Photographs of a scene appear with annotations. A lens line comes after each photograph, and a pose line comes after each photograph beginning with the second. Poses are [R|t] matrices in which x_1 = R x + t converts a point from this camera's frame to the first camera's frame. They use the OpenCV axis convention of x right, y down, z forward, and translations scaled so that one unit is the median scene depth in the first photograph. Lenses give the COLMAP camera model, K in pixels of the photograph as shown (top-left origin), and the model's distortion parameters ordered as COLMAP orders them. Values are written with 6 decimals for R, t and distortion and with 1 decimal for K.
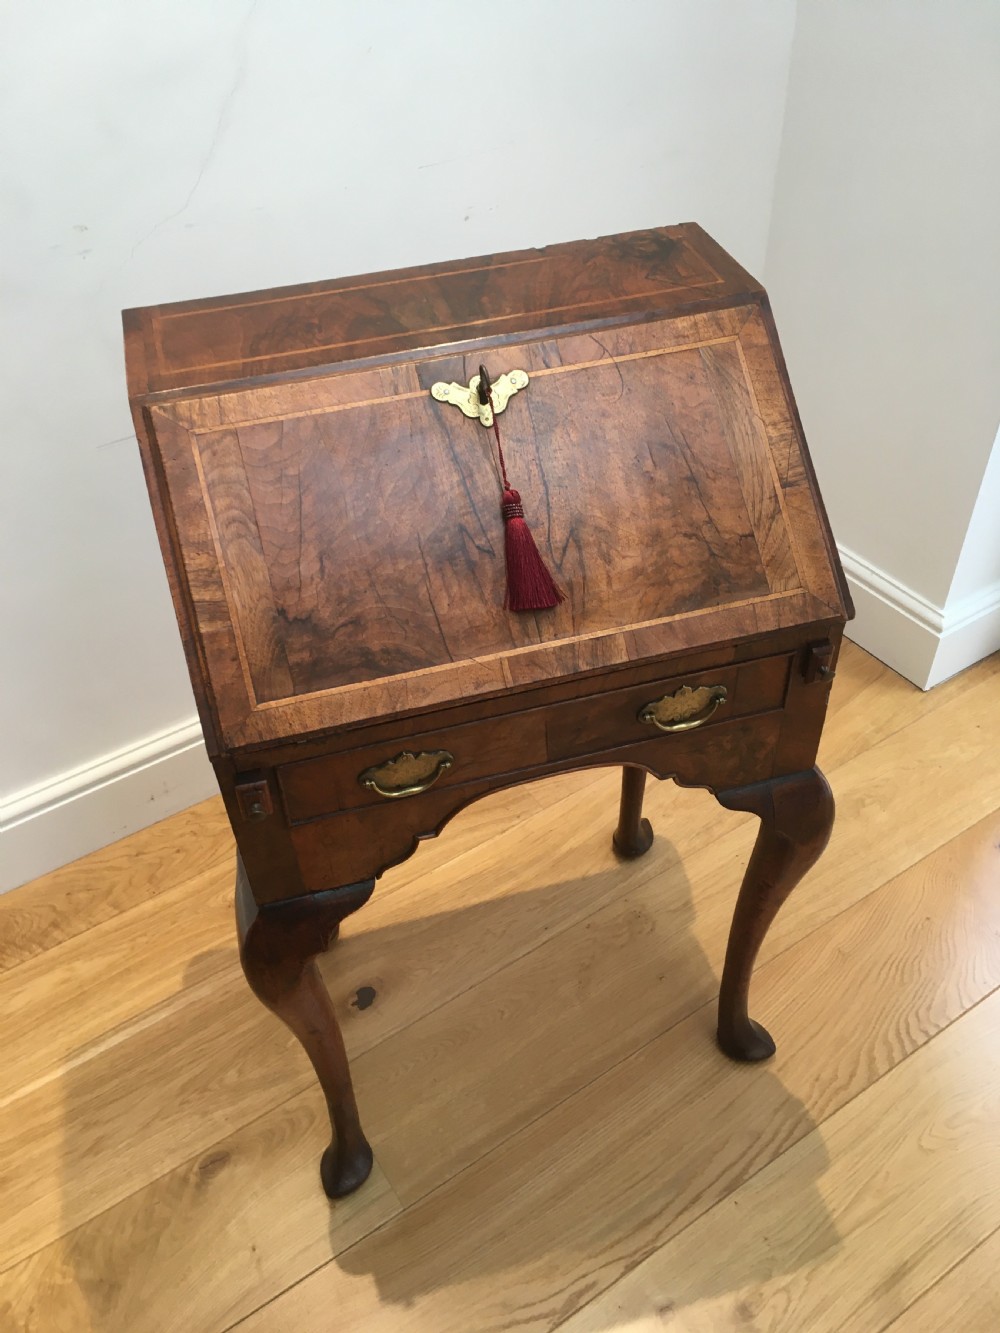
lens RADIAL K [[1130.0, 0, 502.5], [0, 1130.0, 661.8], [0, 0, 1]] dist [0.081867, -0.109414]
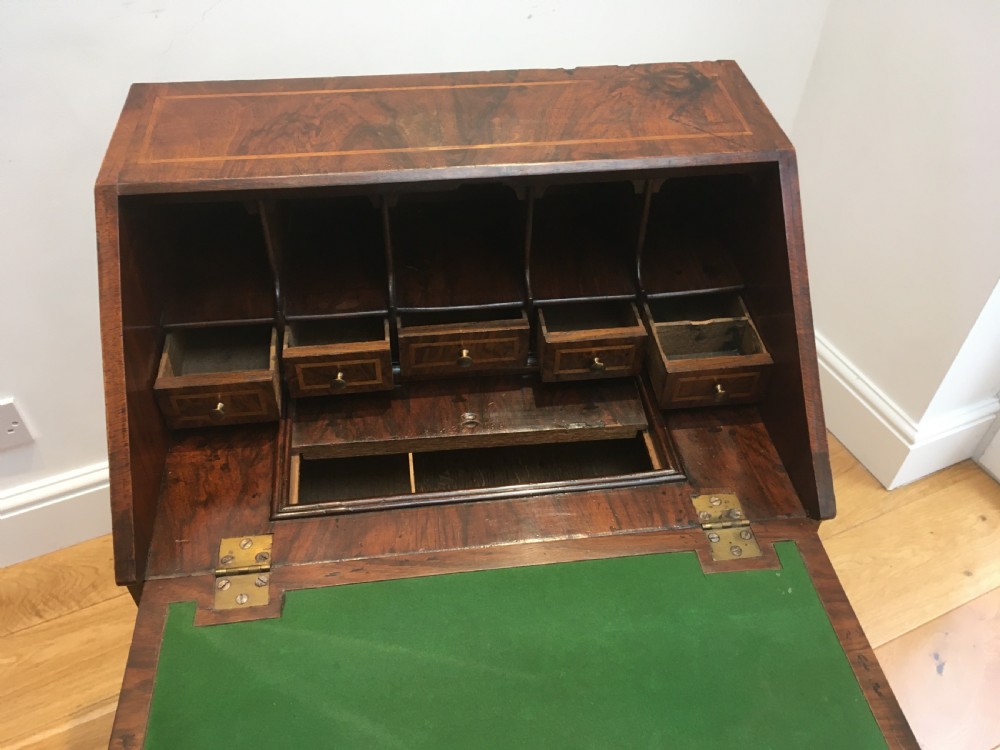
lens RADIAL K [[851.4, 0, 499.3], [0, 851.4, 373.5], [0, 0, 1]] dist [0.083841, -0.111584]
pose [[0.986971, 0.147884, -0.063393, 0.059147], [-0.144795, 0.988154, 0.050860, -0.134932], [0.070164, -0.041018, 0.996692, 0.254086]]
